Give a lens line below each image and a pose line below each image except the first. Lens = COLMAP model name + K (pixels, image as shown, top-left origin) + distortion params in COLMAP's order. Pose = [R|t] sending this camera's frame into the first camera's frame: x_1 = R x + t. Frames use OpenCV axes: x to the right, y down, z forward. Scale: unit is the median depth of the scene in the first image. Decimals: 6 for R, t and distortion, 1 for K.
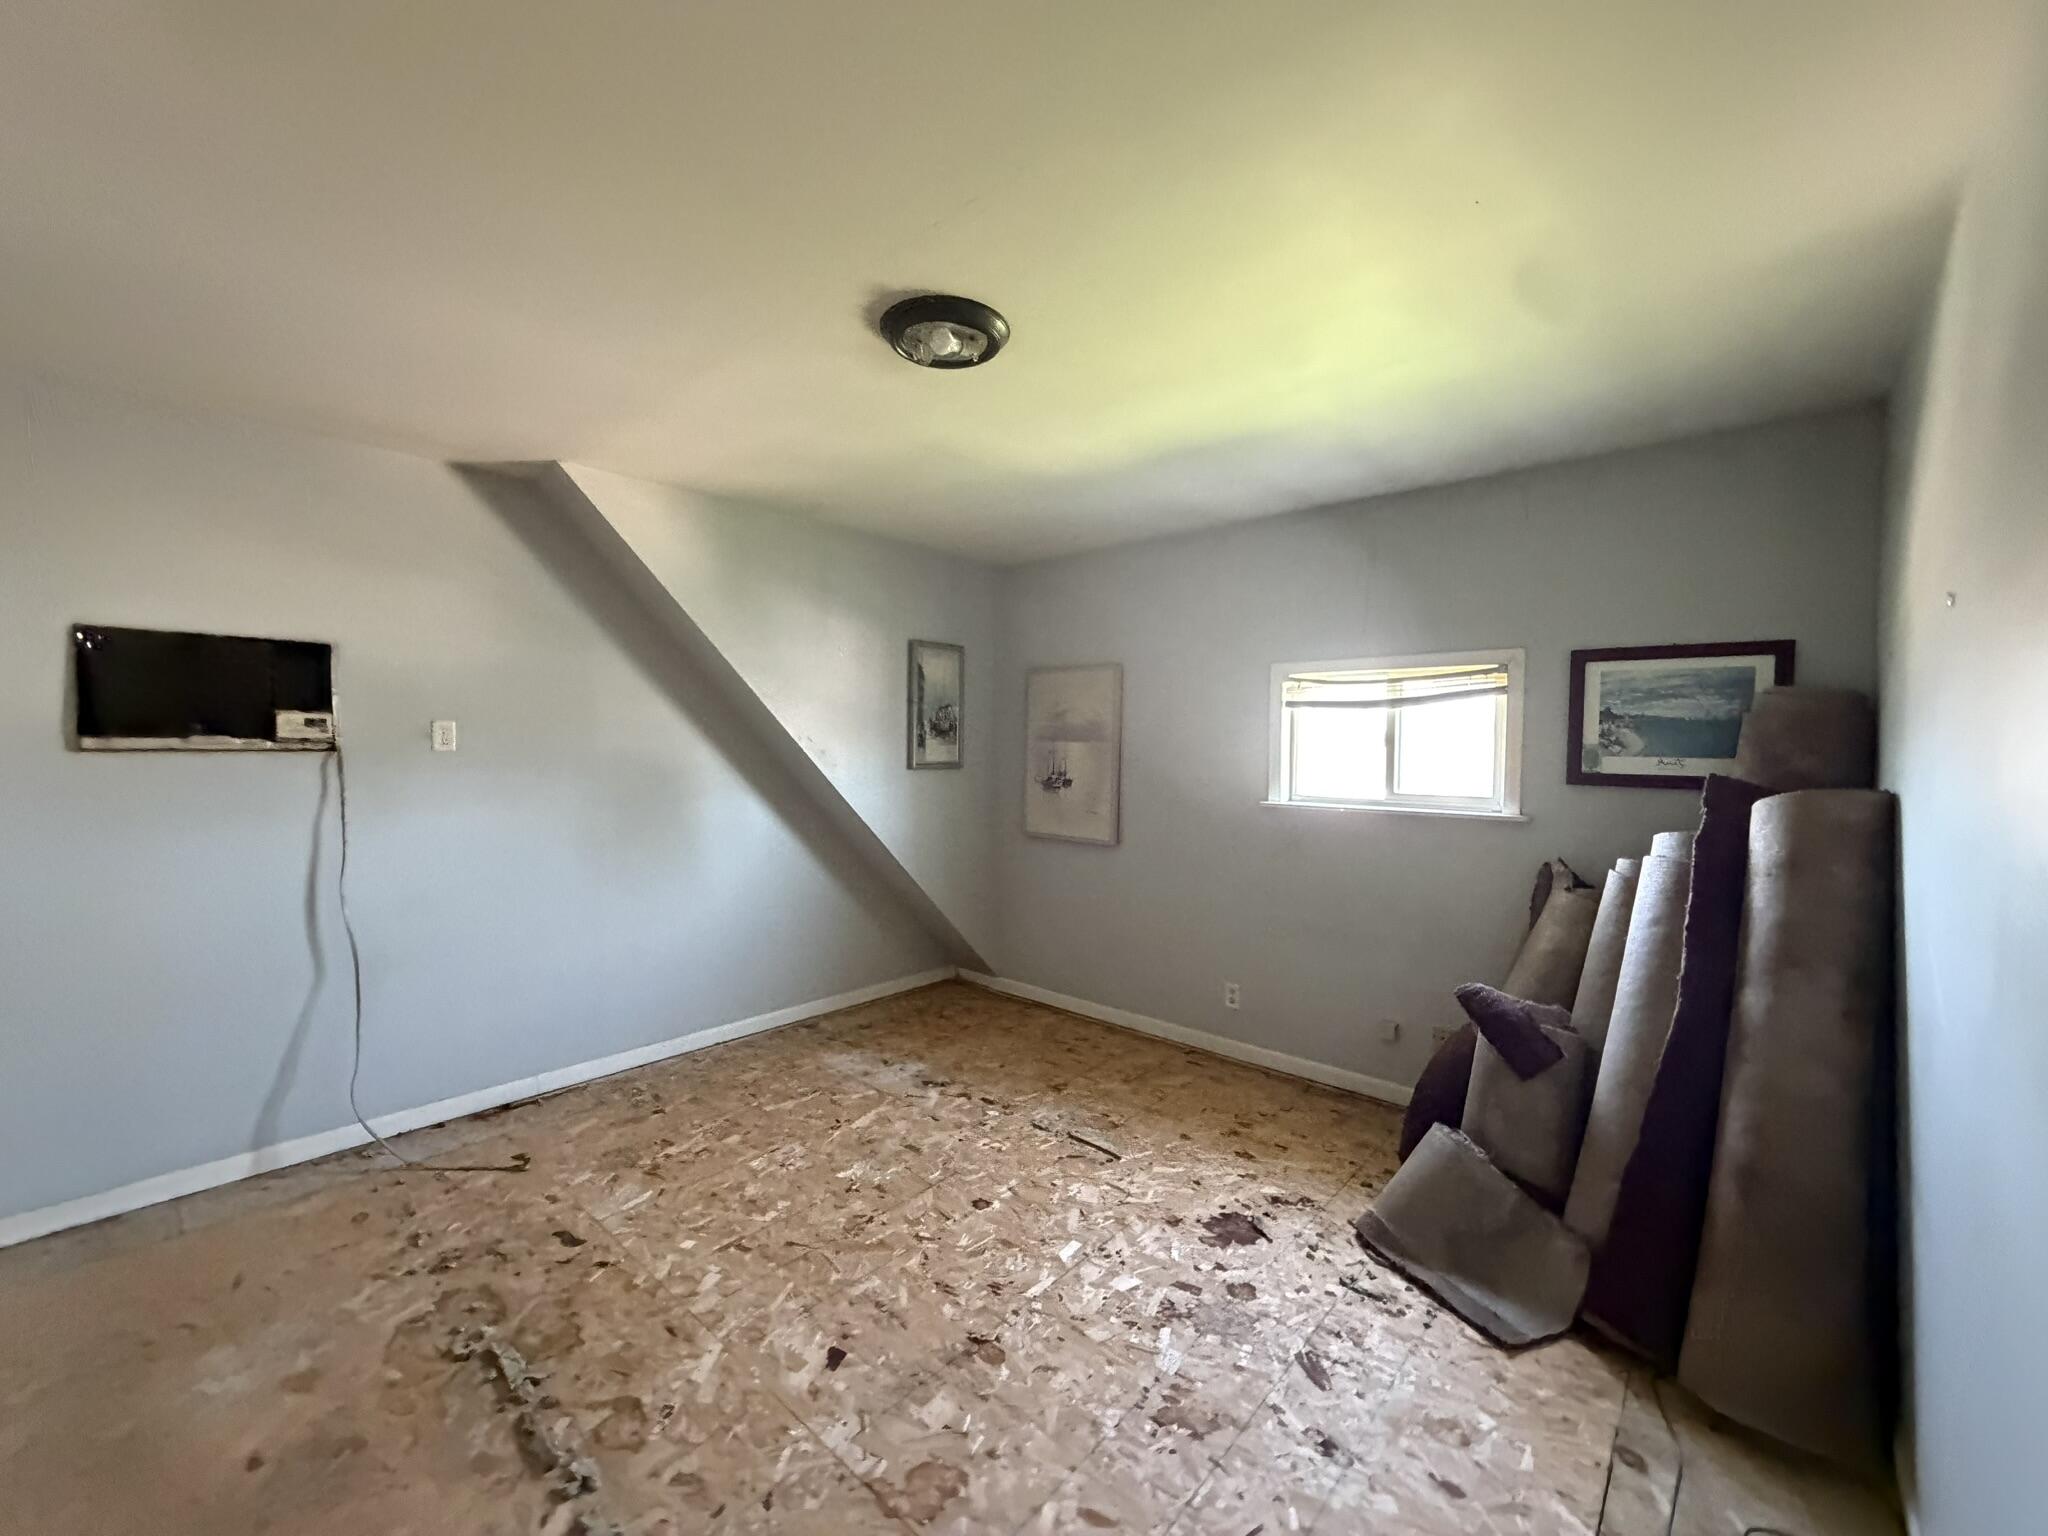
lens RADIAL K [[810.8, 0, 1015.1], [0, 810.8, 768.3], [0, 0, 1]] dist [-0.002273, 0.000632]
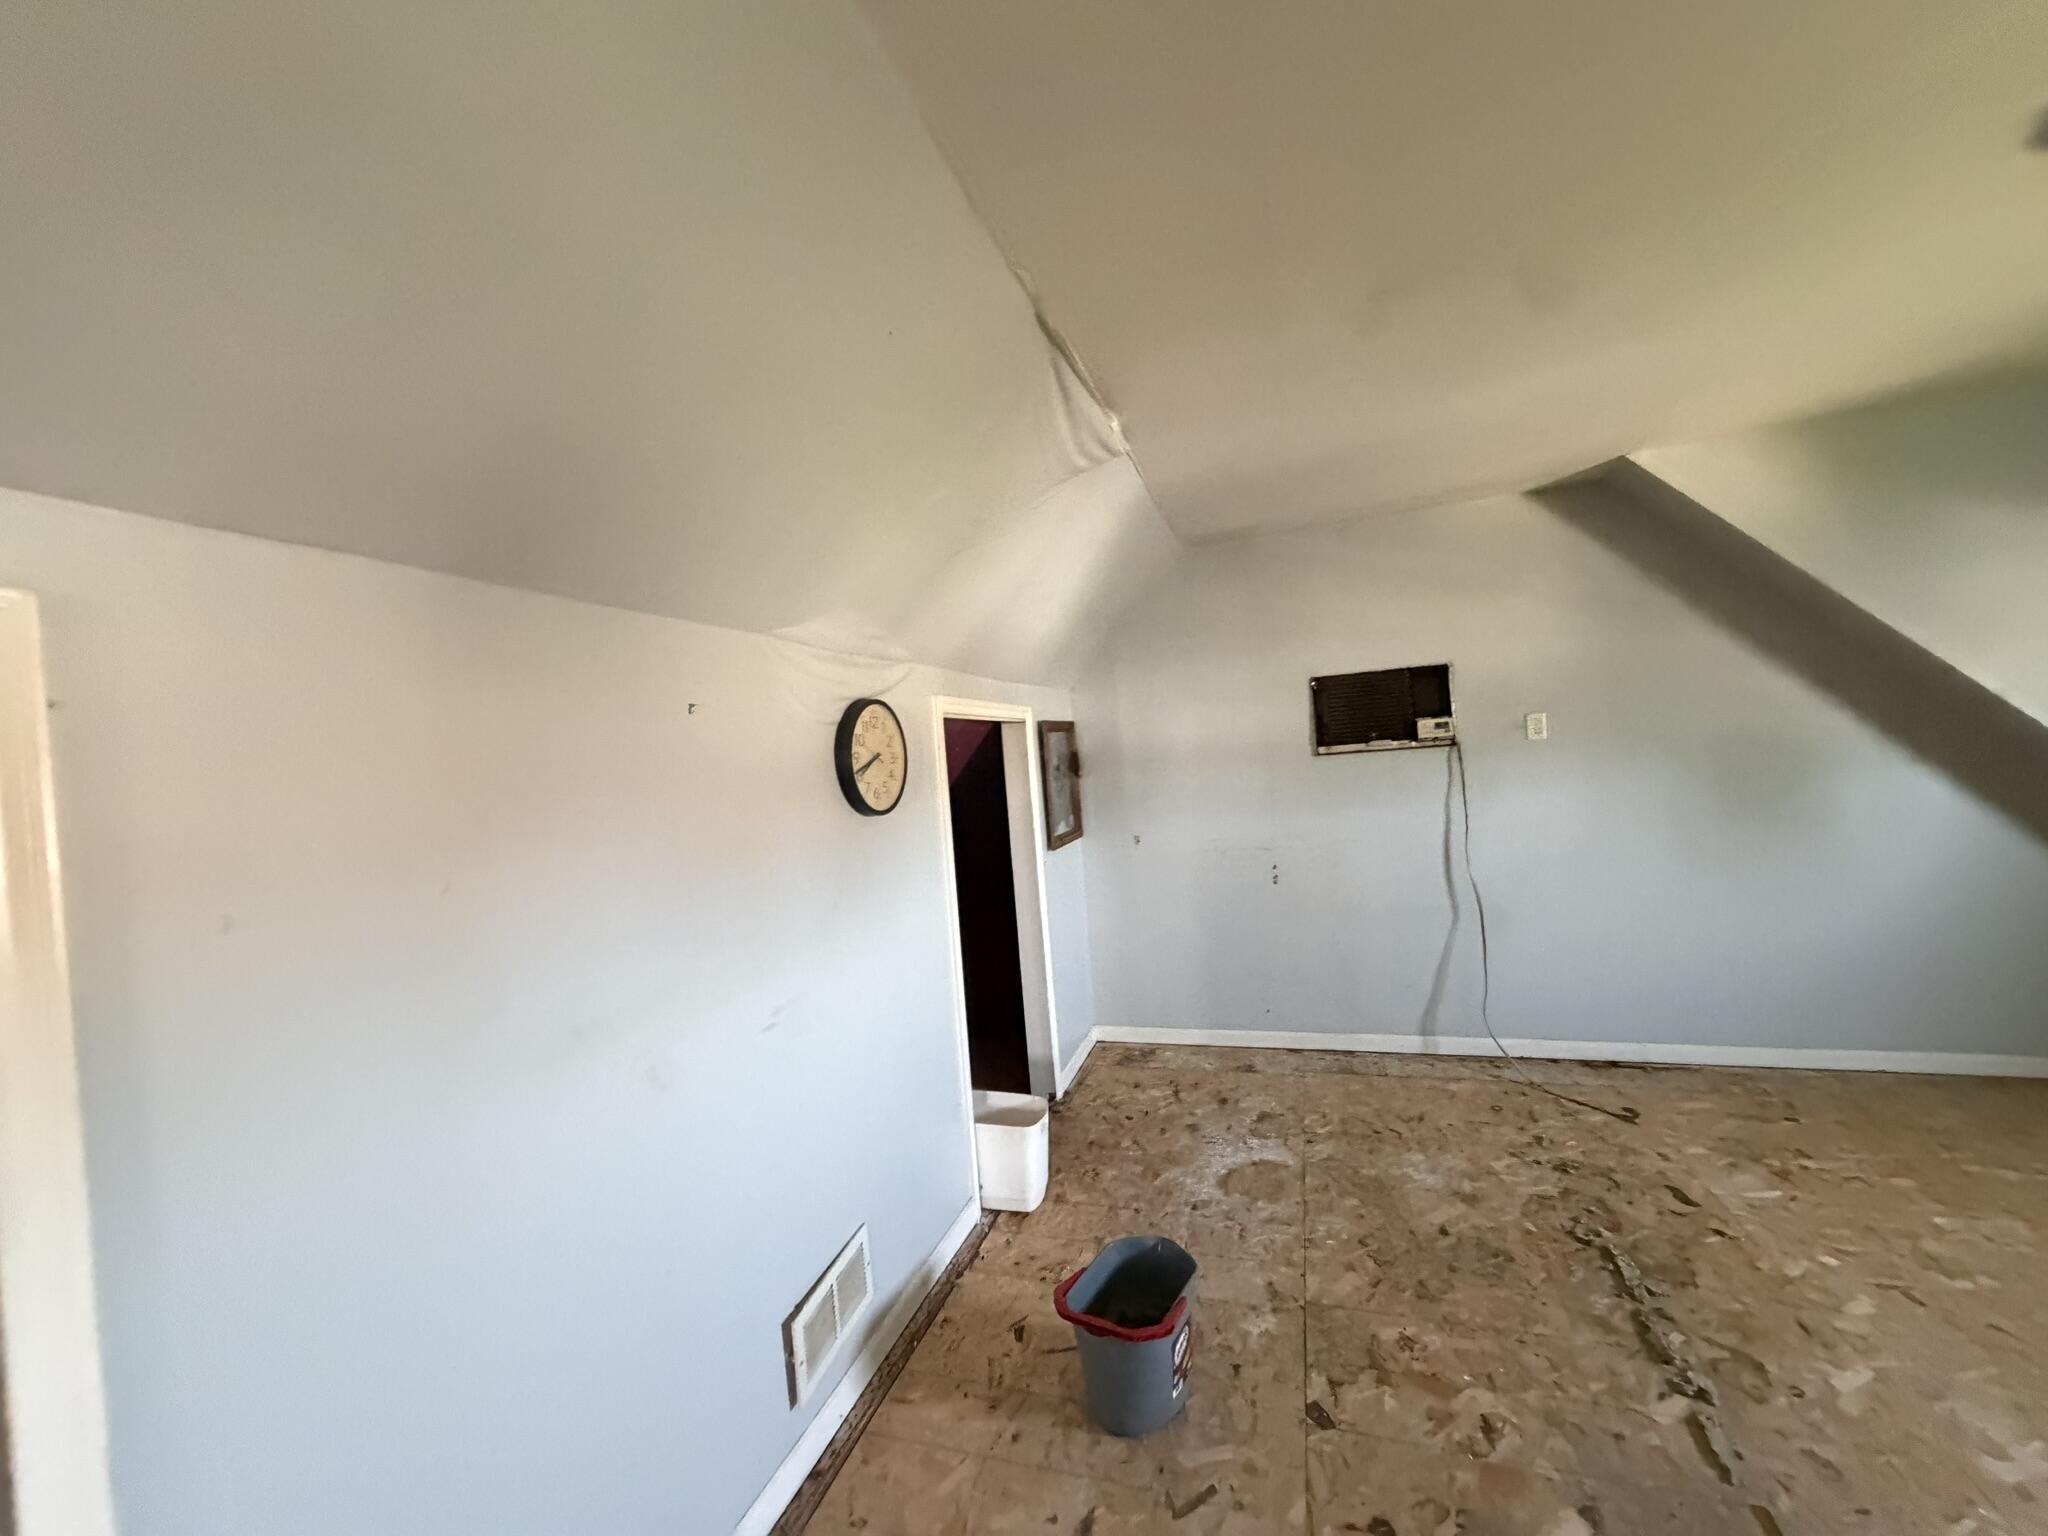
lens RADIAL K [[810.8, 0, 1015.1], [0, 810.8, 768.3], [0, 0, 1]] dist [-0.002273, 0.000632]
pose [[0.372855, -0.033377, -0.927289, 0.118934], [0.056260, 0.998327, -0.013312, -0.008370], [0.926182, -0.047206, 0.374109, -0.167943]]
